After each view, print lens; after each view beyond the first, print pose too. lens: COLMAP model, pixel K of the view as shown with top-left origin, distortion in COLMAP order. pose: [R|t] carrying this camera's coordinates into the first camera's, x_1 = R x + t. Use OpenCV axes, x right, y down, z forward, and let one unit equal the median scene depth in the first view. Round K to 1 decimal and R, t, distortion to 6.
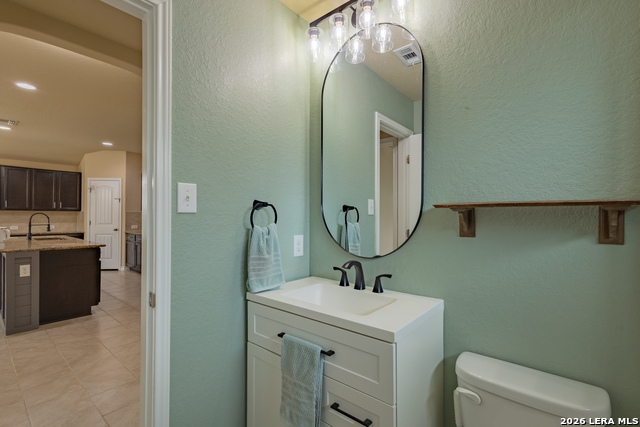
lens RADIAL K [[294.3, 0, 318.8], [0, 294.3, 212.1], [0, 0, 1]] dist [0.012924, -0.000902]
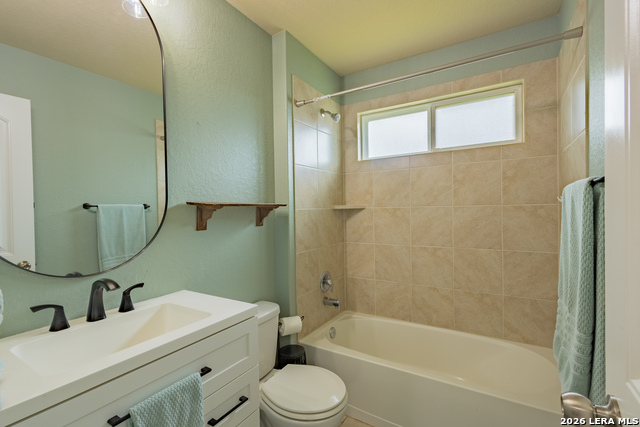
lens RADIAL K [[294.3, 0, 318.8], [0, 294.3, 212.1], [0, 0, 1]] dist [0.012924, -0.000902]
pose [[-0.146076, -0.004579, 0.989263, -0.761982], [0.005561, 0.999970, 0.005450, 0.004937], [-0.989258, 0.006297, -0.146046, 0.688189]]
